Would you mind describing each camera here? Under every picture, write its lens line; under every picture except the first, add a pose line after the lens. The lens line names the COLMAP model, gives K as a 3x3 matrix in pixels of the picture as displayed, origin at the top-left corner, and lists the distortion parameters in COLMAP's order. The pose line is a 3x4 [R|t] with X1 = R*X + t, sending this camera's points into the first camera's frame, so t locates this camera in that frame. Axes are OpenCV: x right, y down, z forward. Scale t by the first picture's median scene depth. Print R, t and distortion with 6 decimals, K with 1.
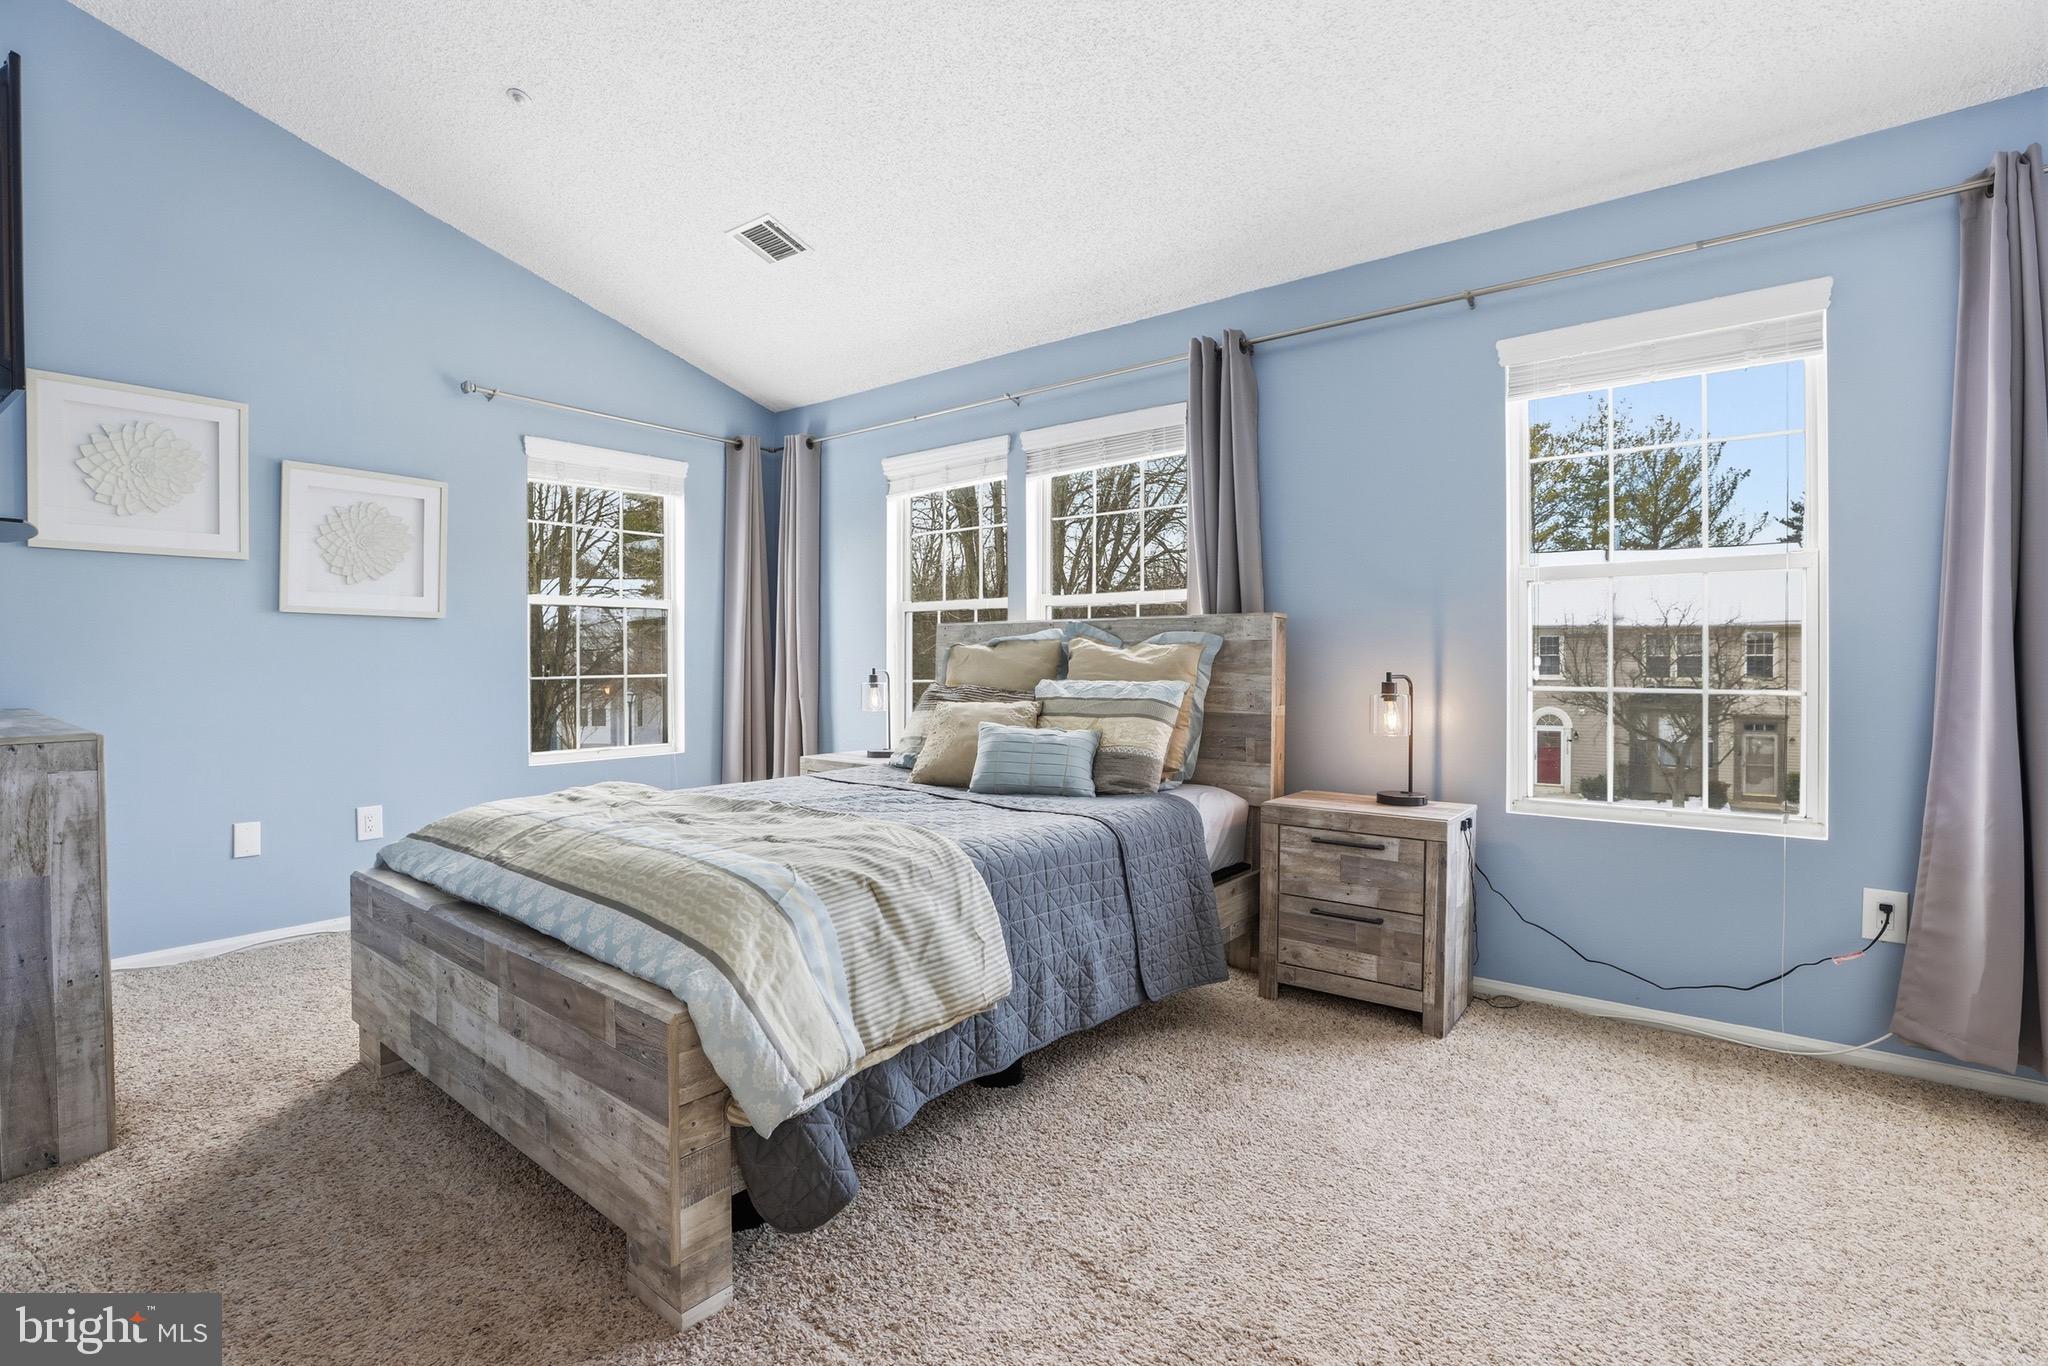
lens RADIAL K [[950.2, 0, 1019.3], [0, 950.2, 671.6], [0, 0, 1]] dist [-0.004134, -0.000020]
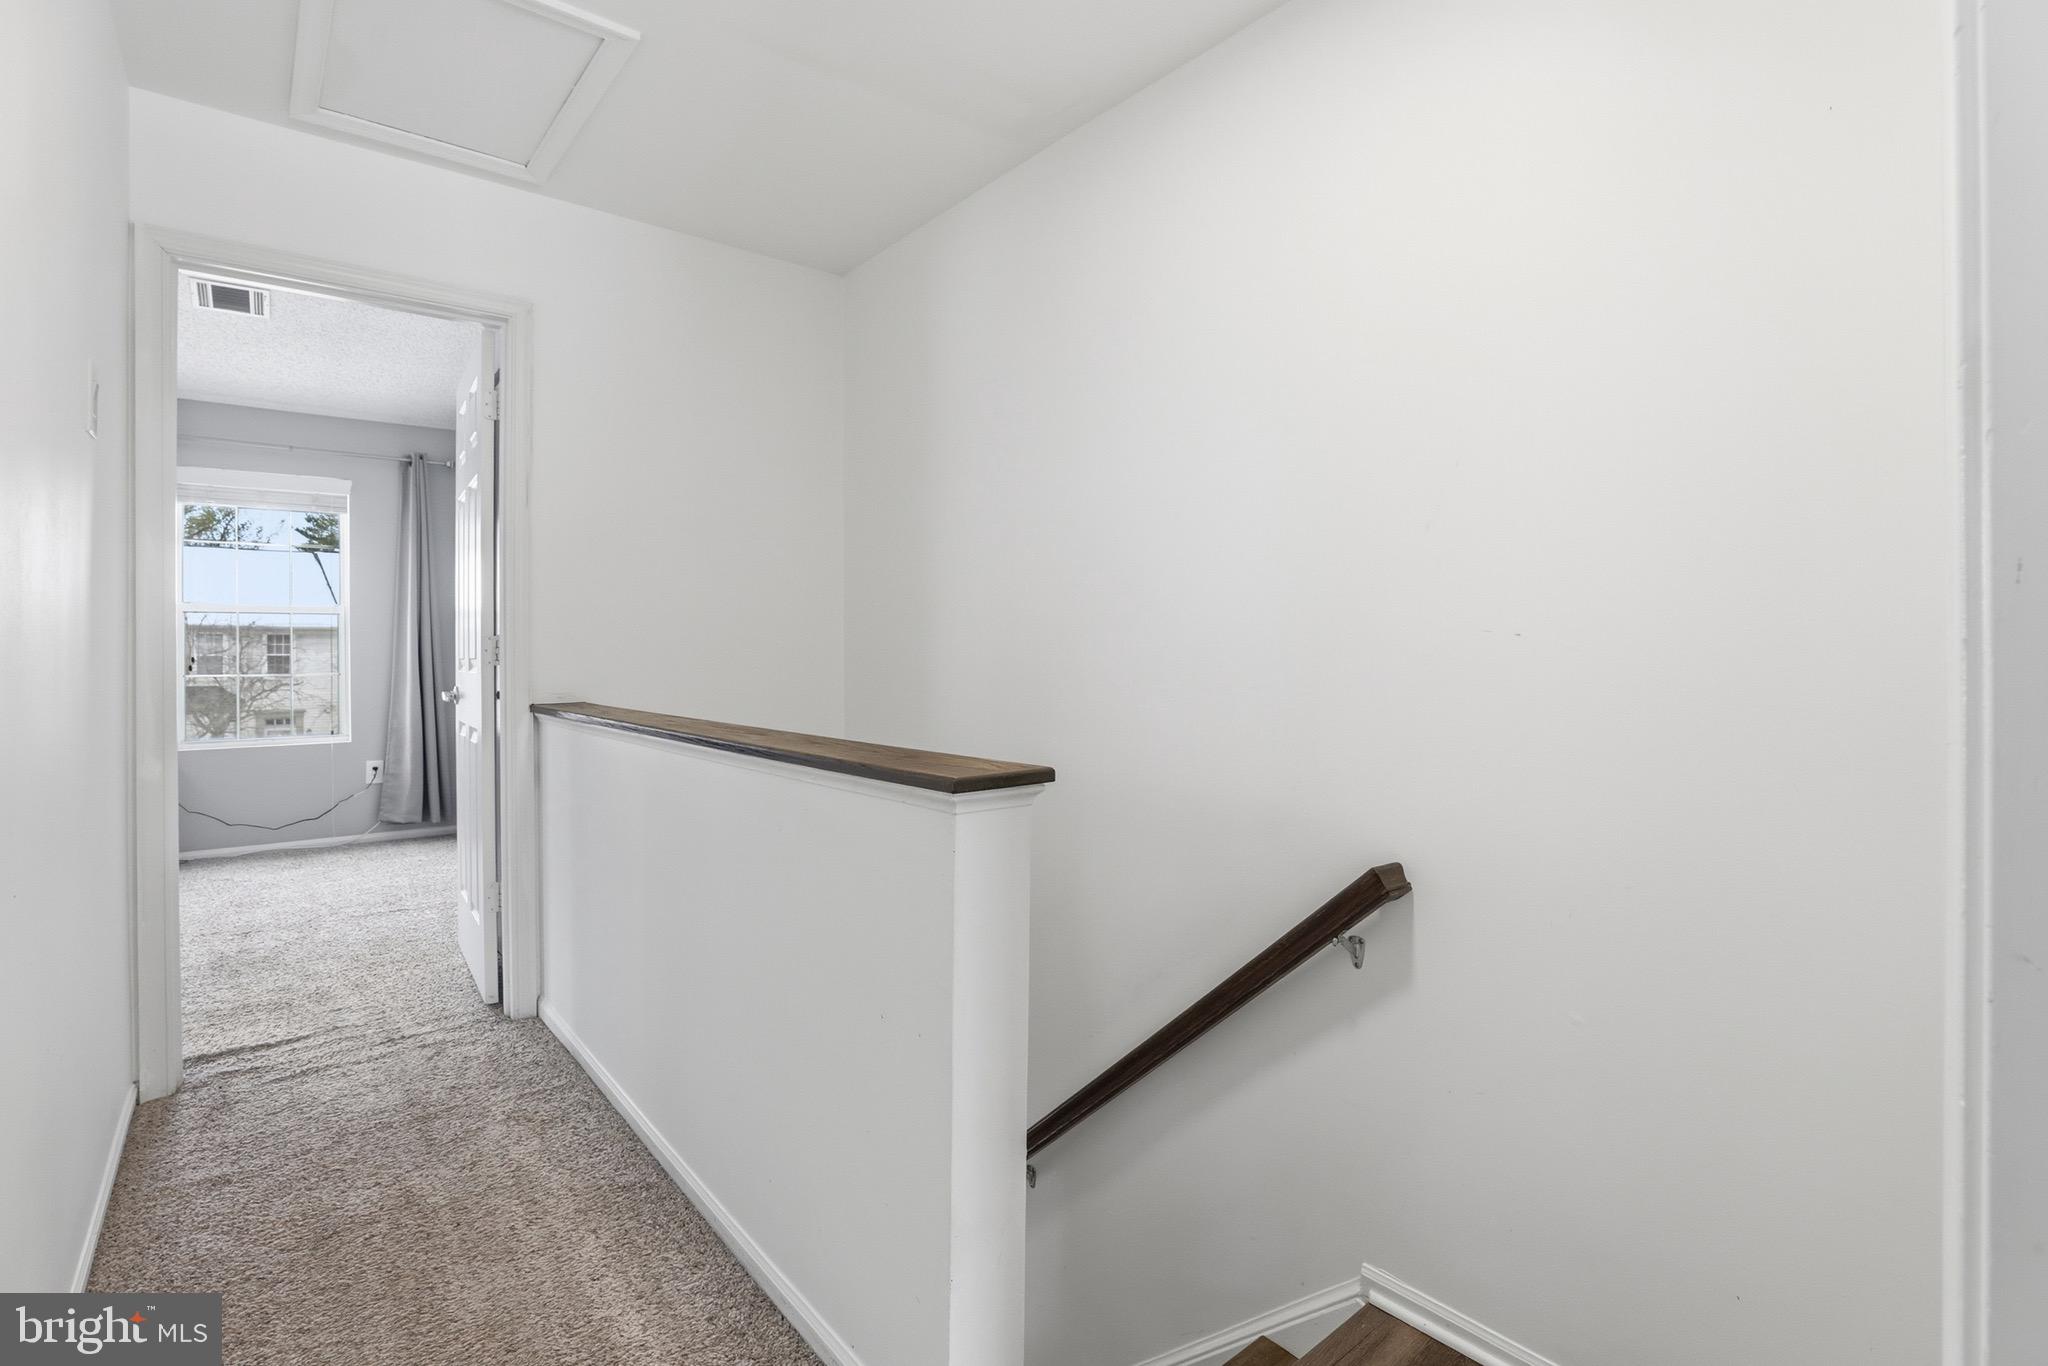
lens RADIAL K [[950.2, 0, 1019.7], [0, 950.2, 671.4], [0, 0, 1]] dist [-0.004134, -0.000020]
pose [[0.238253, -0.010938, 0.971141, -0.931457], [0.009669, 0.999914, 0.008890, 0.006479], [-0.971155, 0.007272, 0.238339, -1.053314]]
